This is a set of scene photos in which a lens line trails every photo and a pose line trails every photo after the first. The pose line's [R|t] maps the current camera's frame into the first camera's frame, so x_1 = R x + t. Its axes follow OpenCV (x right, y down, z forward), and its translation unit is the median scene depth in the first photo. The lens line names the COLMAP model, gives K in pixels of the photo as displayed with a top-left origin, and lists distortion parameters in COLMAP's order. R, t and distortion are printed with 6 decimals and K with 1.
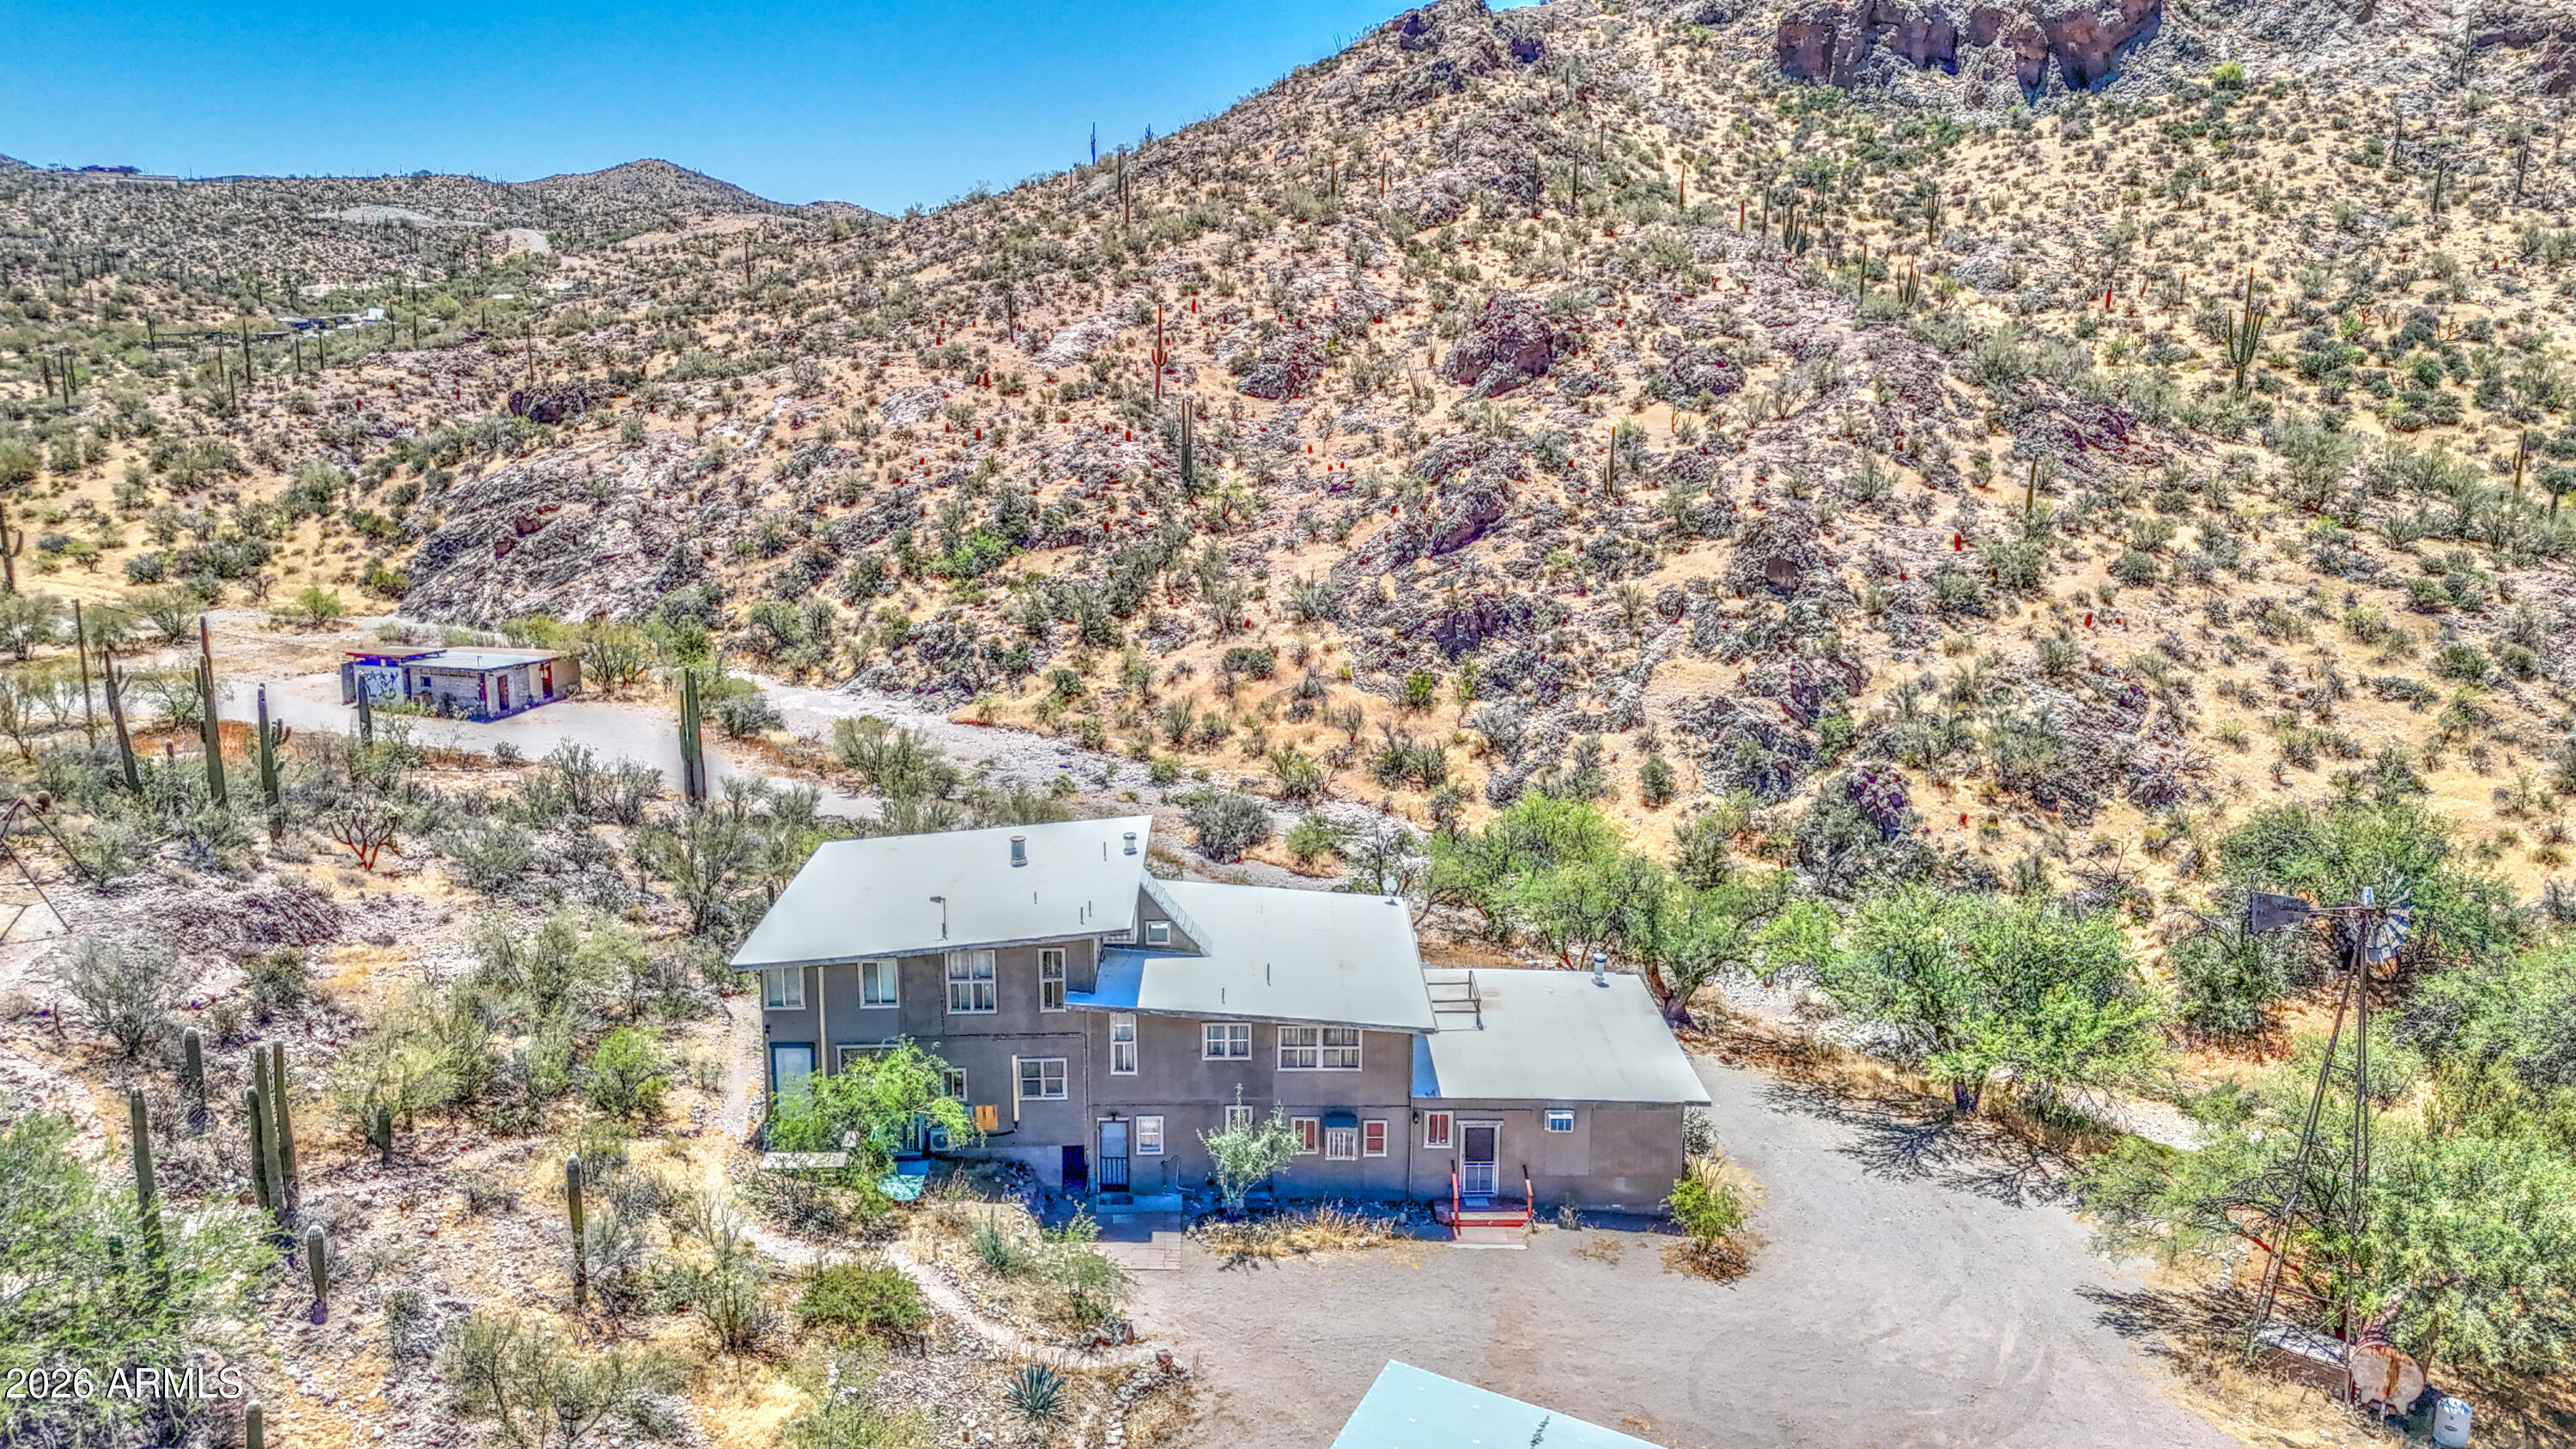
lens RADIAL K [[1883.9, 0, 1293.4], [0, 1883.9, 727.1], [0, 0, 1]] dist [0.072281, -0.069663]
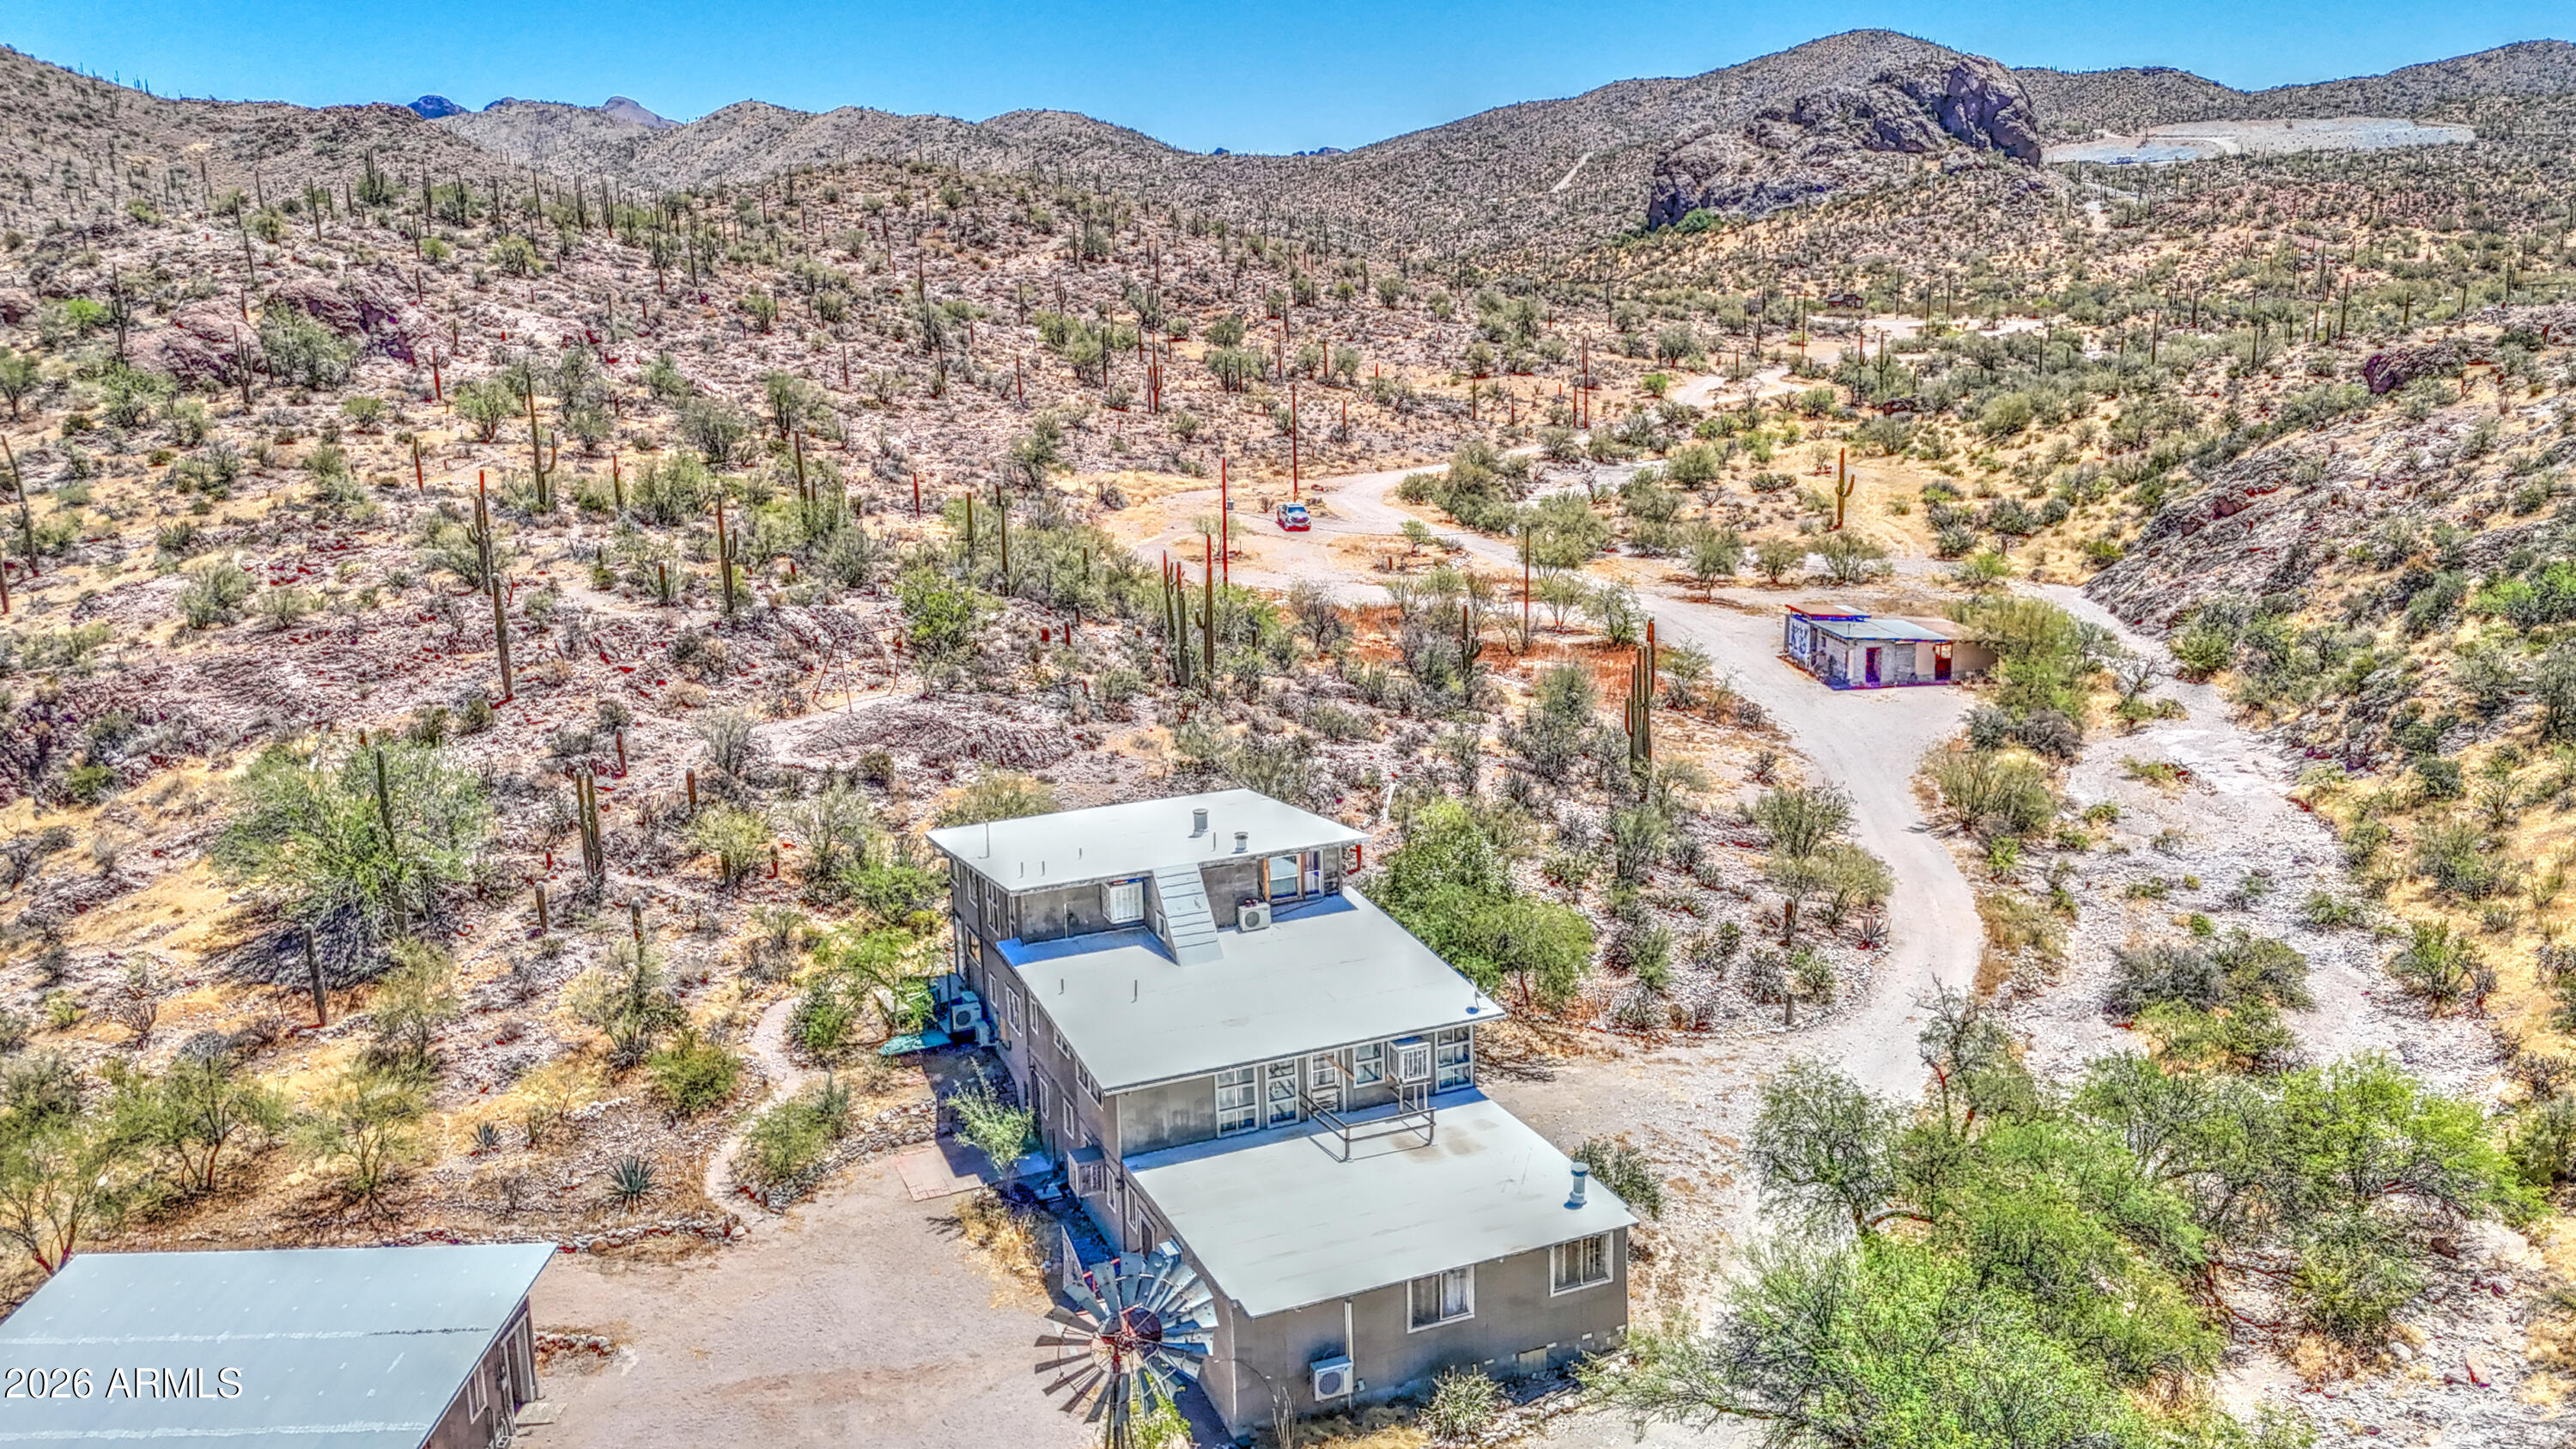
lens RADIAL K [[1991.6, 0, 1309.4], [0, 1991.6, 731.7], [0, 0, 1]] dist [0.076994, -0.072863]
pose [[0.363266, 0.191647, -0.911762, 0.324127], [-0.176539, 0.975045, 0.134612, -0.053634], [0.914807, 0.112061, 0.388034, 0.242090]]
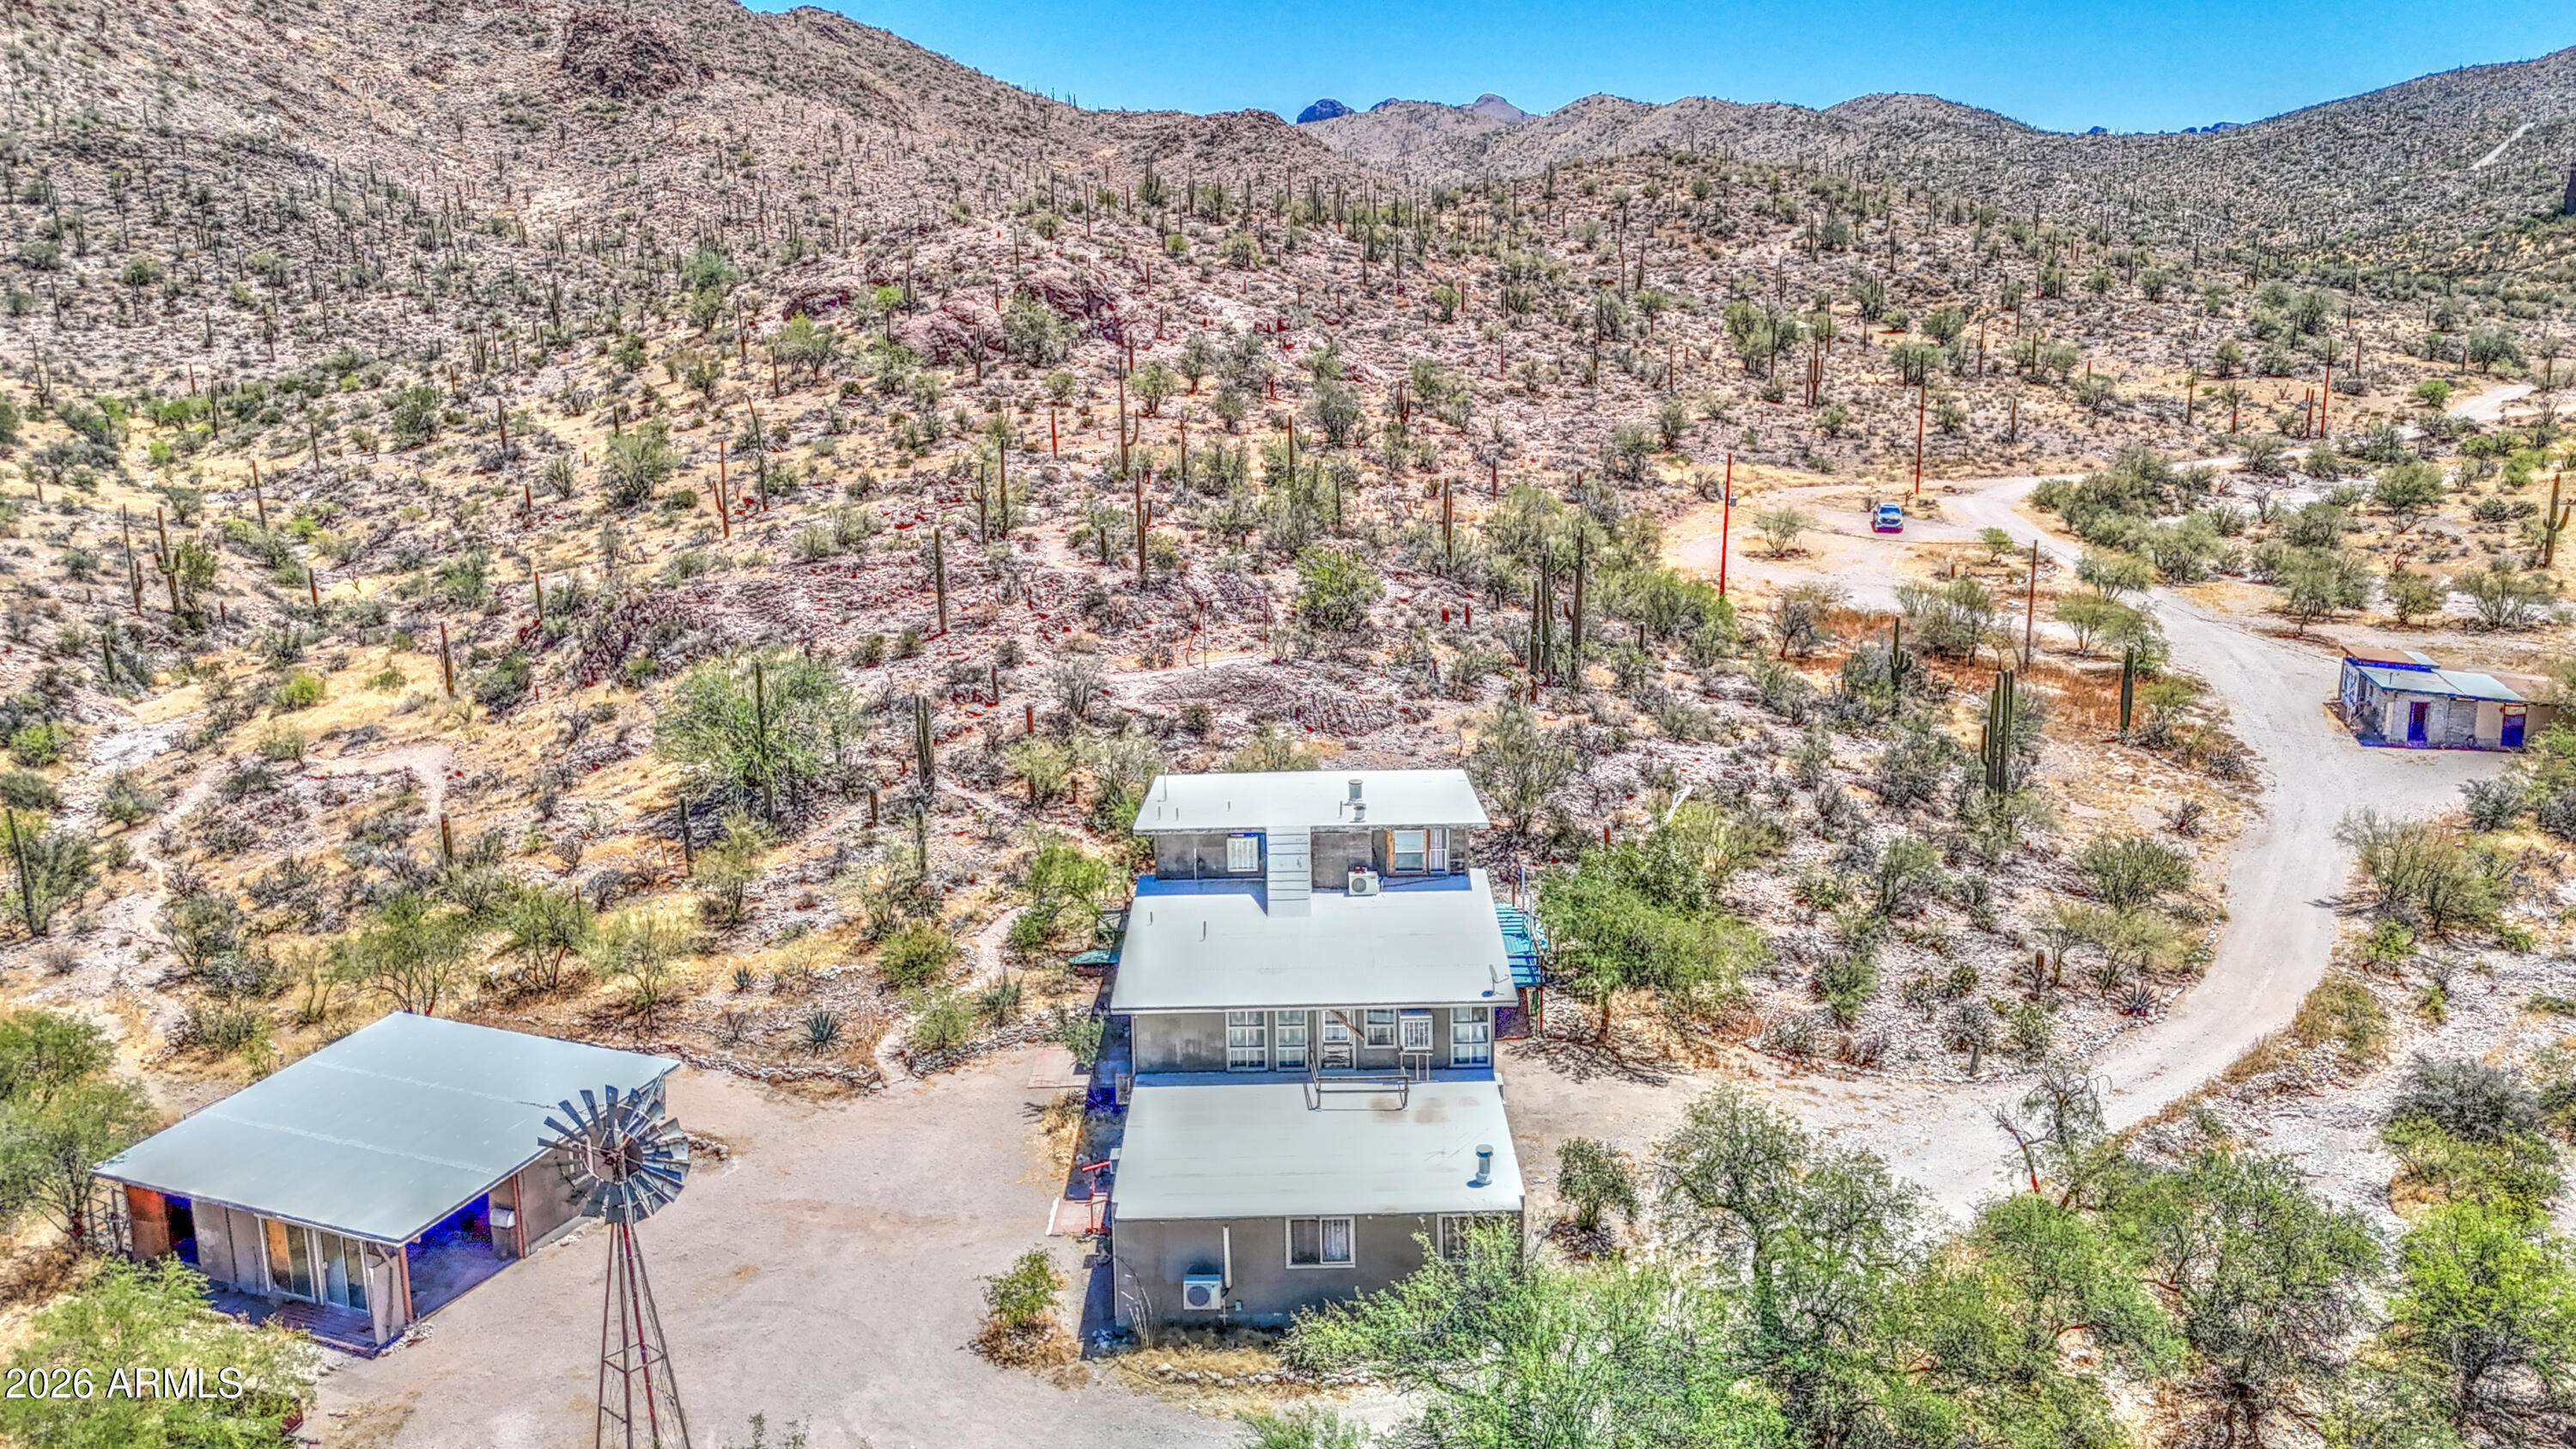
lens RADIAL K [[1962.4, 0, 1302.7], [0, 1962.4, 724.4], [0, 0, 1]] dist [0.088497, -0.107794]
pose [[-0.027621, 0.213476, -0.976558, 0.367074], [-0.203595, 0.955252, 0.214577, -0.081681], [0.978666, 0.204749, 0.017077, 0.362288]]
